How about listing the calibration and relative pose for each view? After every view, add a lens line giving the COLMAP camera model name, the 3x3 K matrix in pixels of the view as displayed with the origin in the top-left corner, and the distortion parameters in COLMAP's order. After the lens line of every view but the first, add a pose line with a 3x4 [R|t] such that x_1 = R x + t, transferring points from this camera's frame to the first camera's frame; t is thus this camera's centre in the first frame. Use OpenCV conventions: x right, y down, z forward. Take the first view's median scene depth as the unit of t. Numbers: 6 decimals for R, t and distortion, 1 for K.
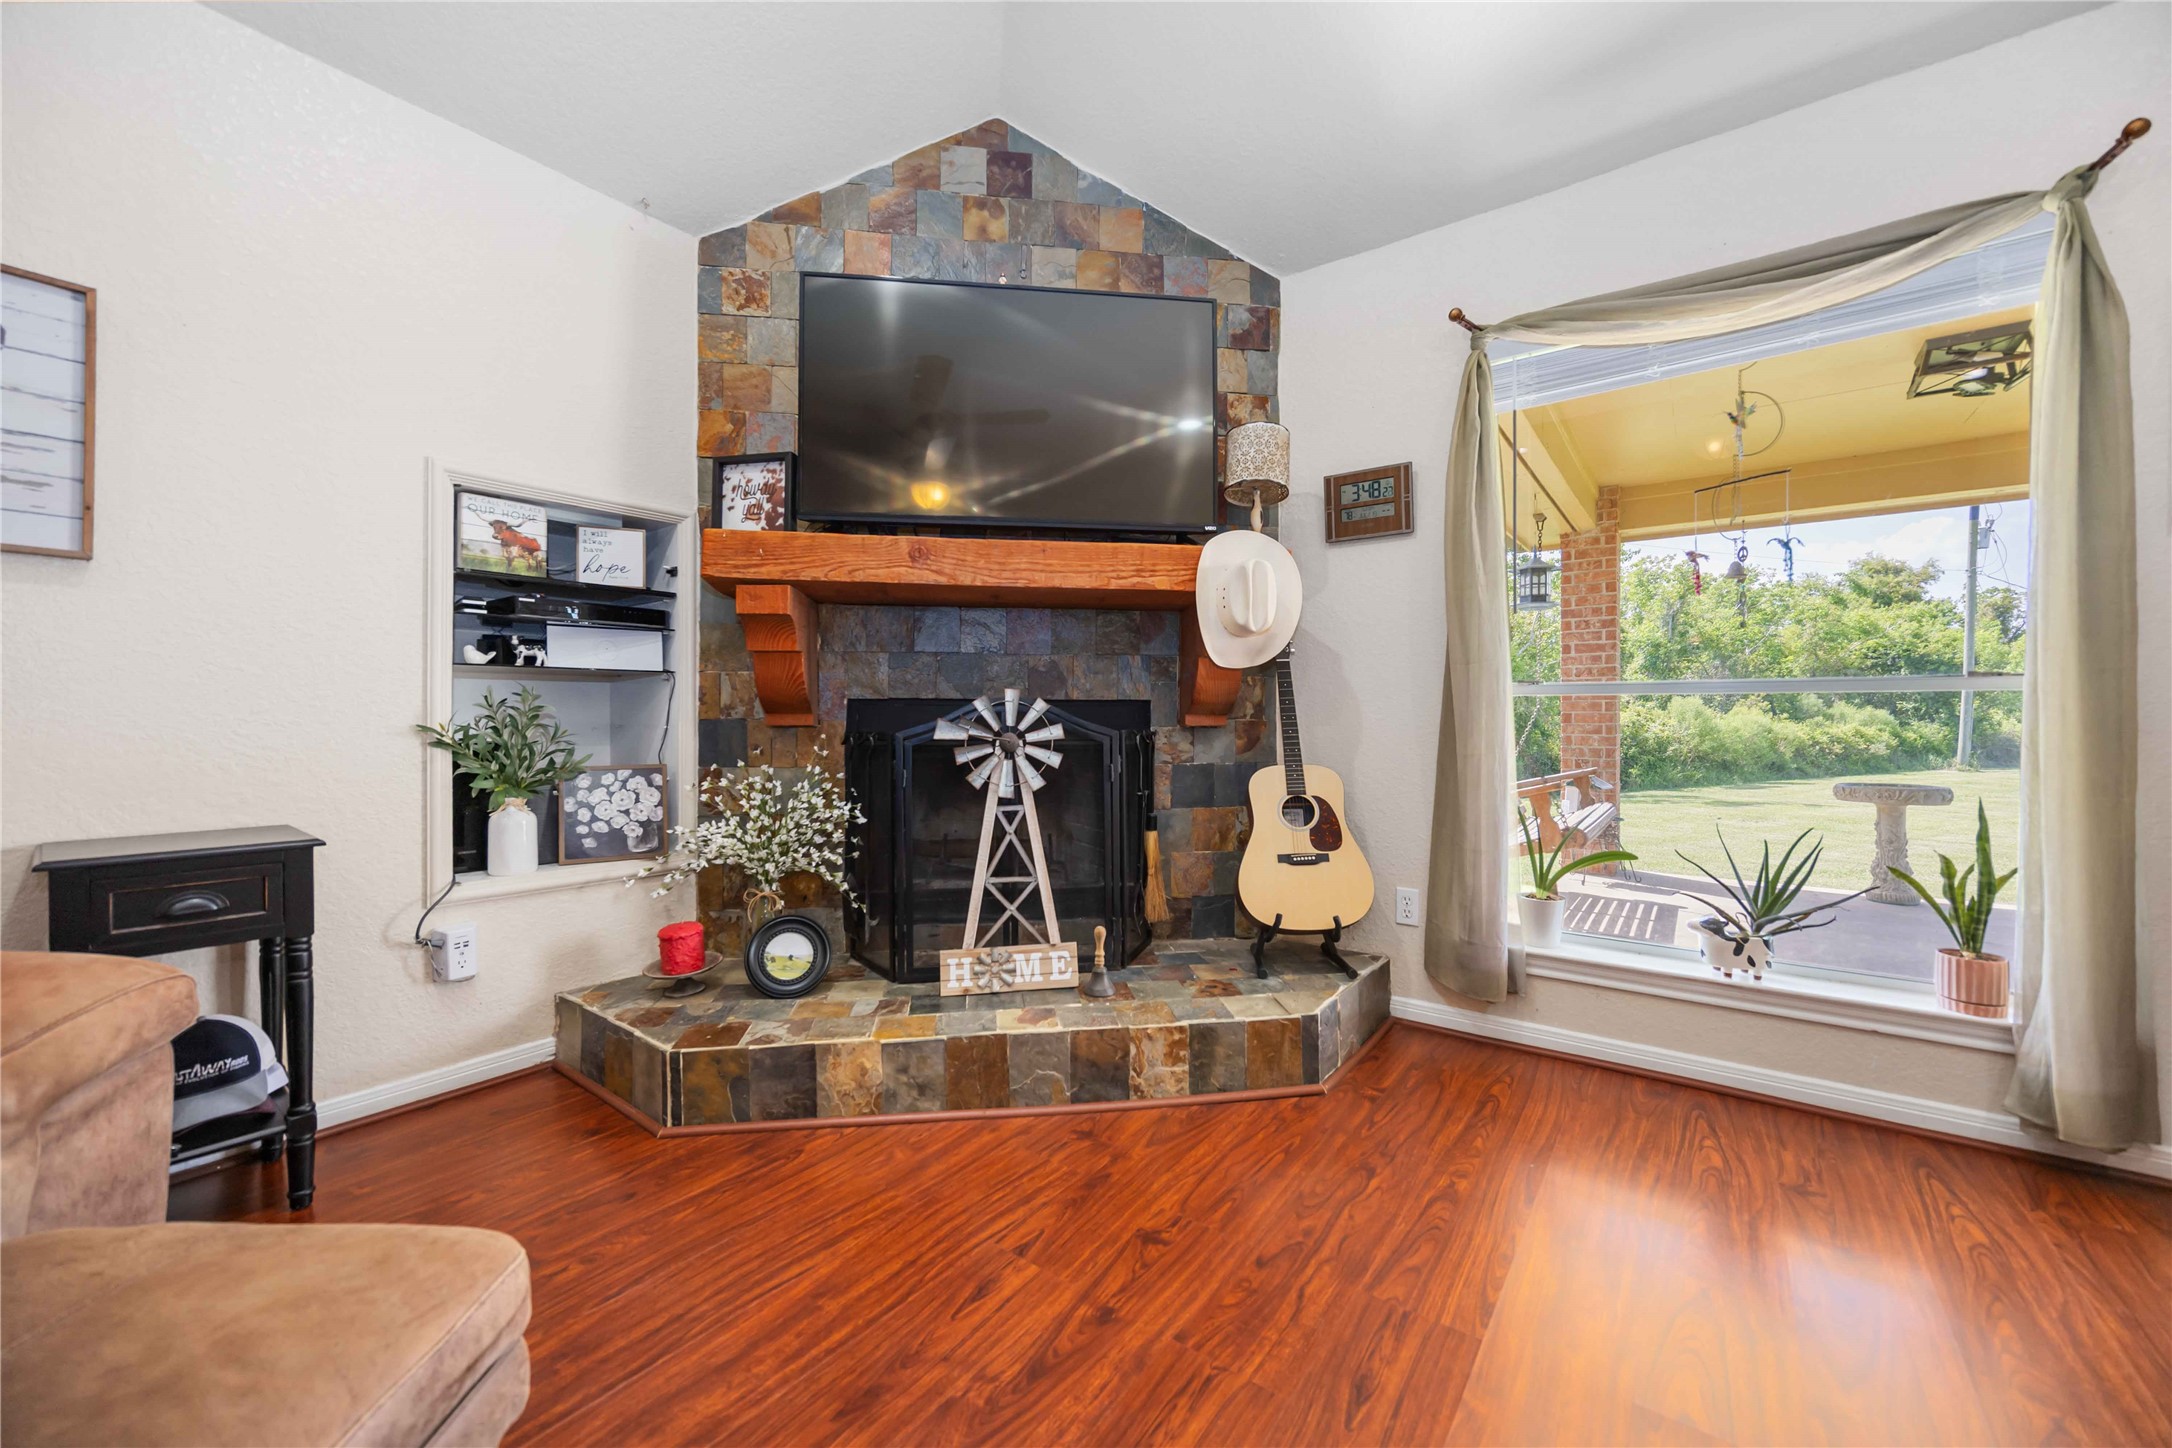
lens RADIAL K [[824.0, 0, 1107.7], [0, 824.0, 716.2], [0, 0, 1]] dist [-0.001483, 0.000014]
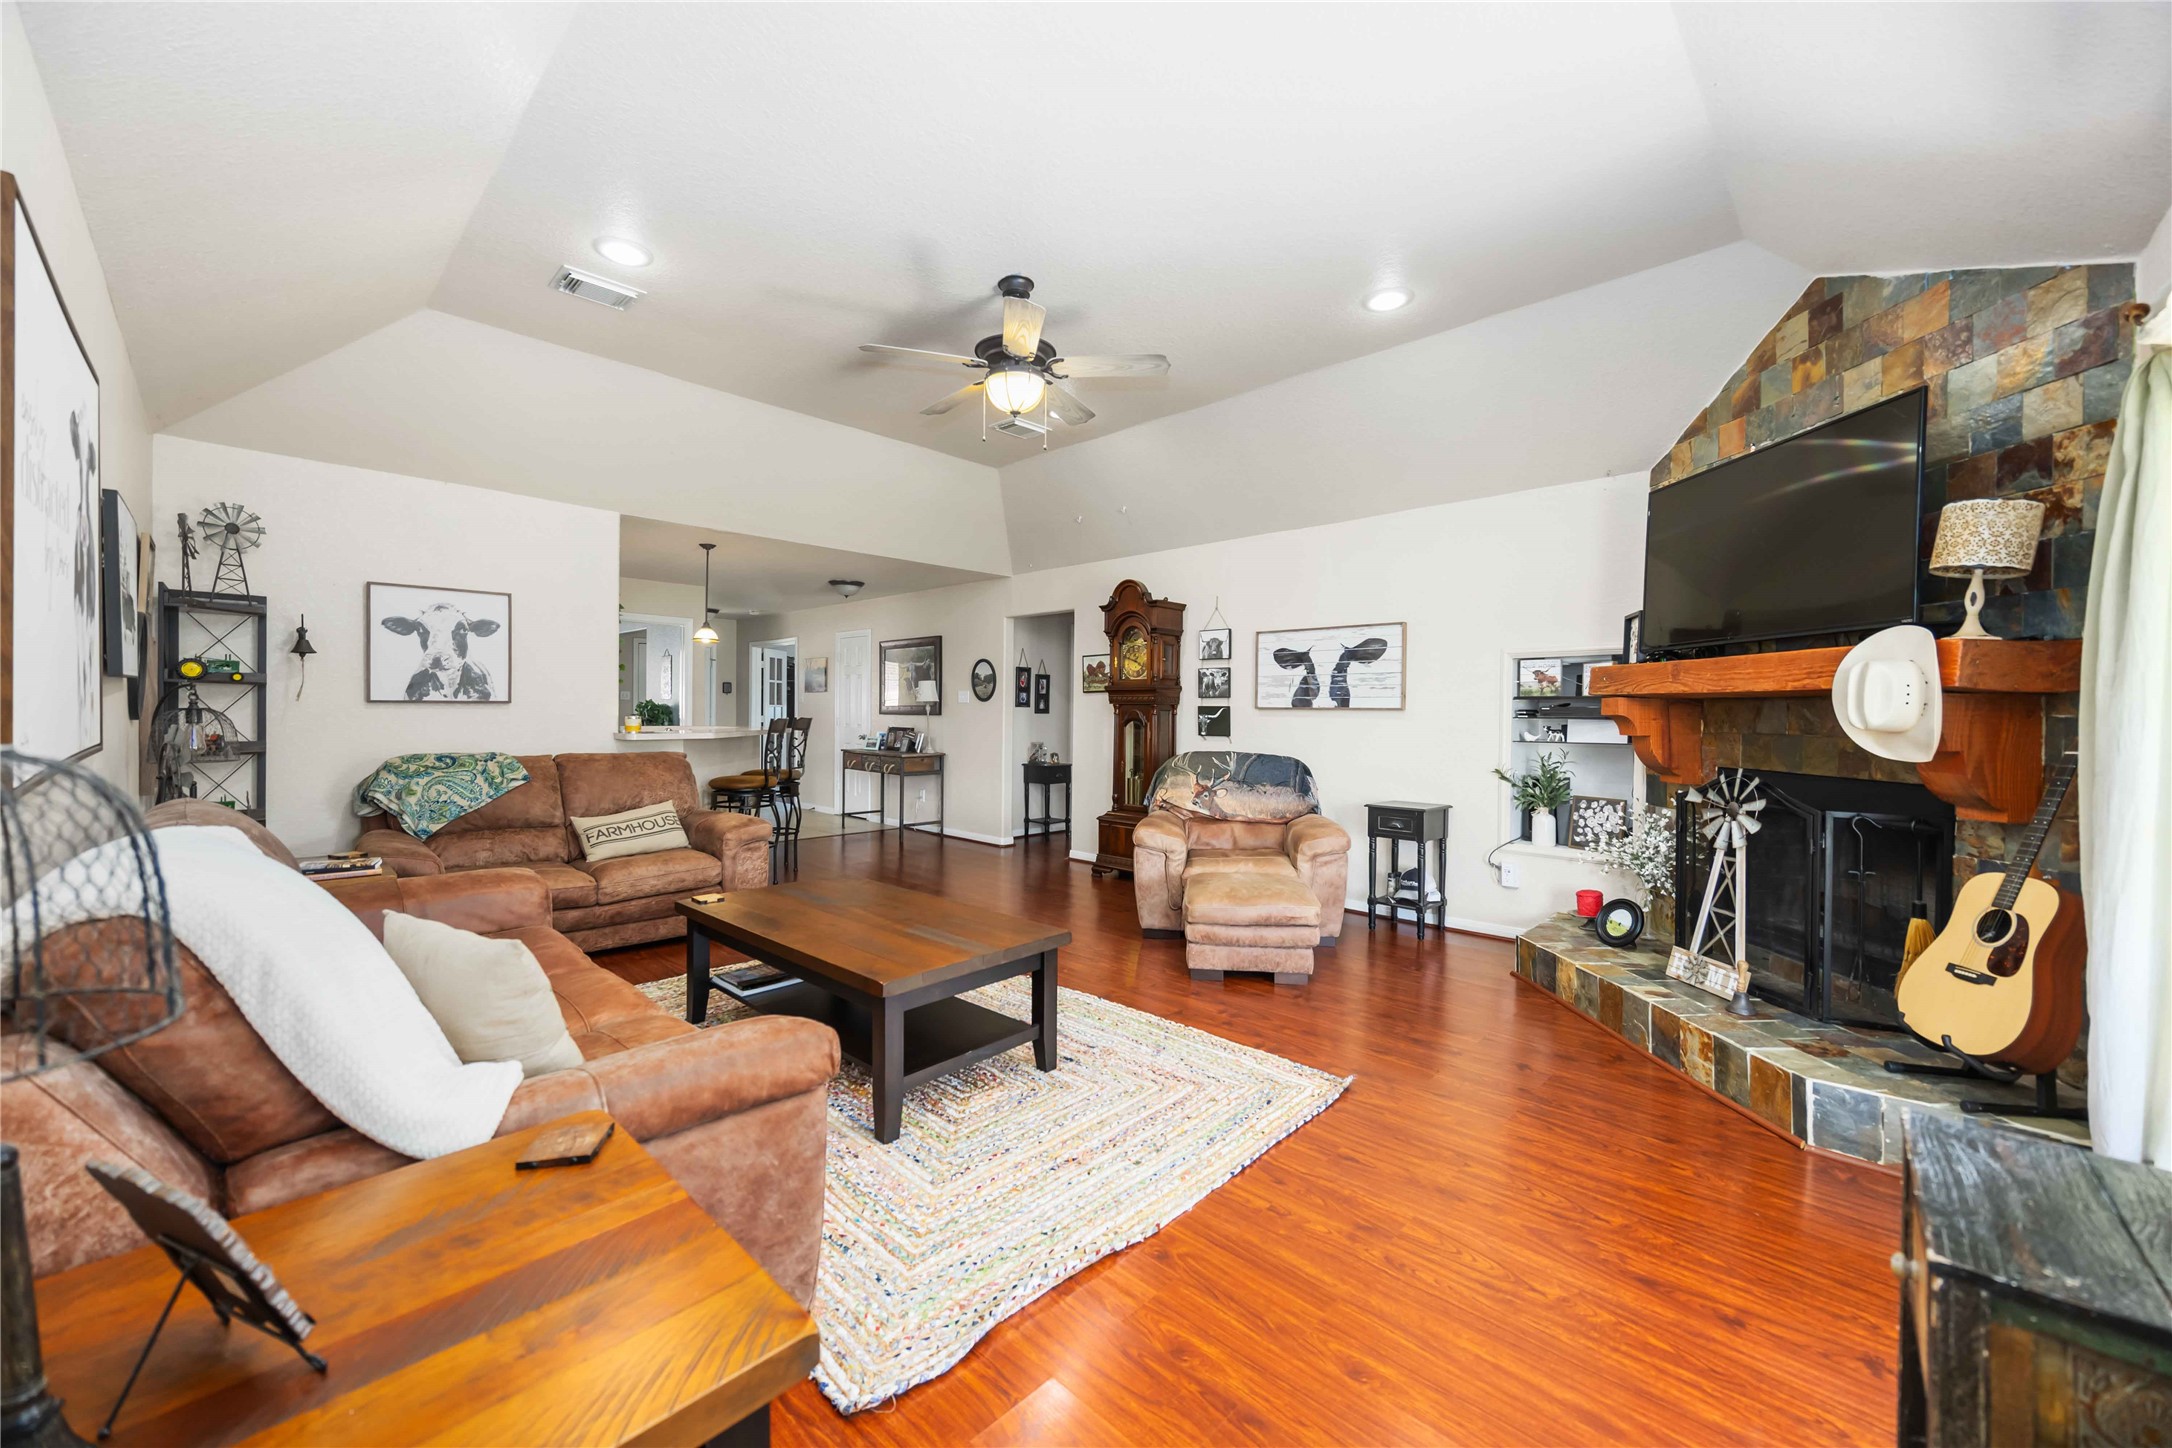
lens RADIAL K [[846.6, 0, 1081.7], [0, 846.6, 704.2], [0, 0, 1]] dist [-0.000599, 0.000033]
pose [[-0.132193, -0.011356, -0.991159, 1.298666], [-0.014390, 0.999851, -0.009537, -0.103279], [0.991120, 0.013002, -0.132336, 0.143418]]
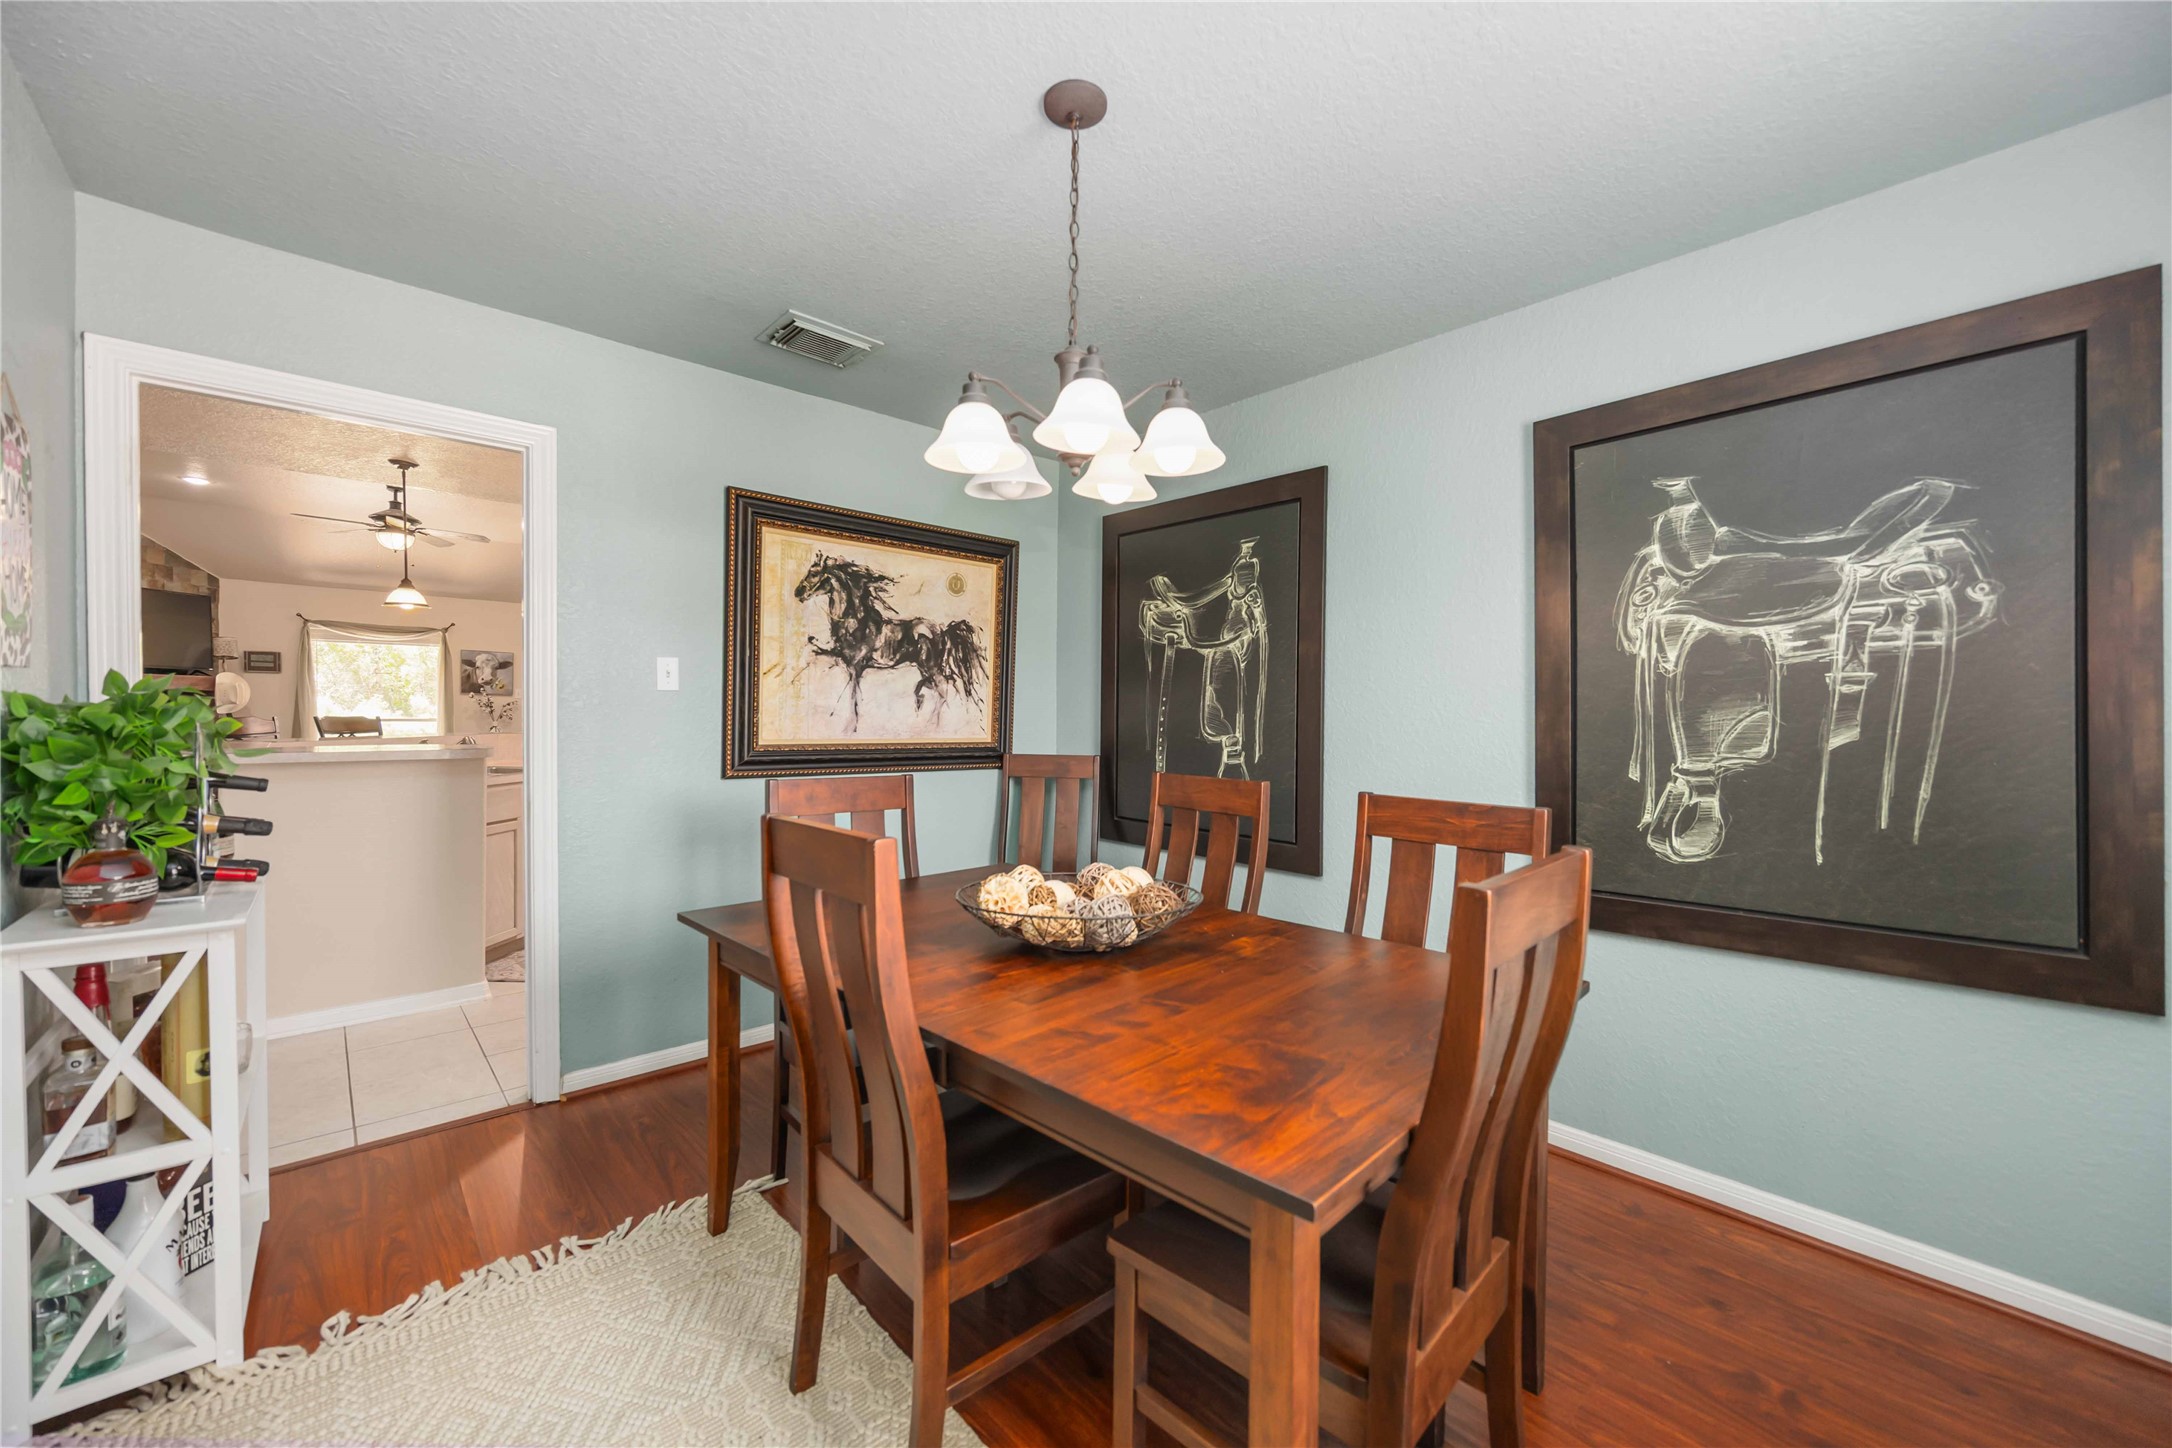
lens RADIAL K [[849.7, 0, 1095.3], [0, 849.7, 734.5], [0, 0, 1]] dist [0.000095, -0.000052]
pose [[0.200103, -0.020831, 0.979553, -2.484629], [-0.009472, 0.999686, 0.023194, -0.082963], [-0.979729, -0.013920, 0.199843, -3.104994]]
